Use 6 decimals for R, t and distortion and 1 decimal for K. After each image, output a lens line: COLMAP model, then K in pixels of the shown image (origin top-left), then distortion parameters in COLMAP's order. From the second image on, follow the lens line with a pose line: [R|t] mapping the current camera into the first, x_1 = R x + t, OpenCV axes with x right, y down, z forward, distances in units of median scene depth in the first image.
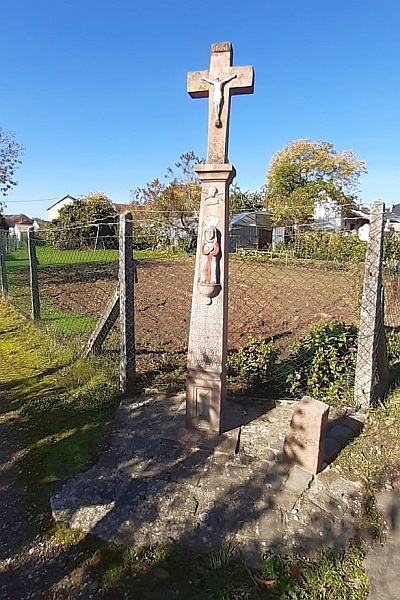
lens RADIAL K [[320.4, 0, 202.6], [0, 320.4, 296.2], [0, 0, 1]] dist [-0.017039, 0.000188]
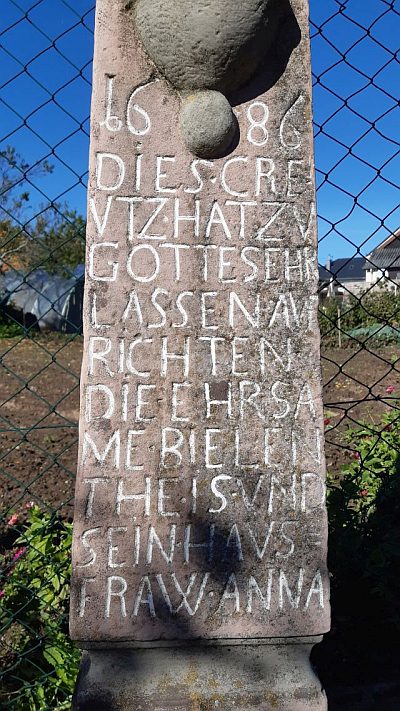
lens RADIAL K [[567.8, 0, 203.7], [0, 567.8, 360.4], [0, 0, 1]] dist [0.045931, -0.074324]
pose [[0.946808, -0.045398, 0.318581, -0.068691], [0.083512, 0.990744, -0.107013, 0.142104], [-0.310774, 0.127926, 0.941836, 0.760547]]
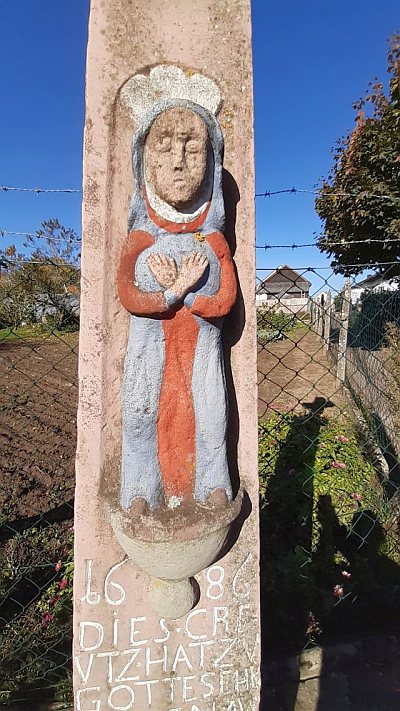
lens RADIAL K [[285.4, 0, 189.8], [0, 285.4, 356.3], [0, 0, 1]] dist [-0.007043, -0.002165]
pose [[0.928132, -0.070534, 0.365507, -0.020823], [0.084364, 0.996192, -0.021984, -0.102270], [-0.362565, 0.051239, 0.930549, 0.834350]]
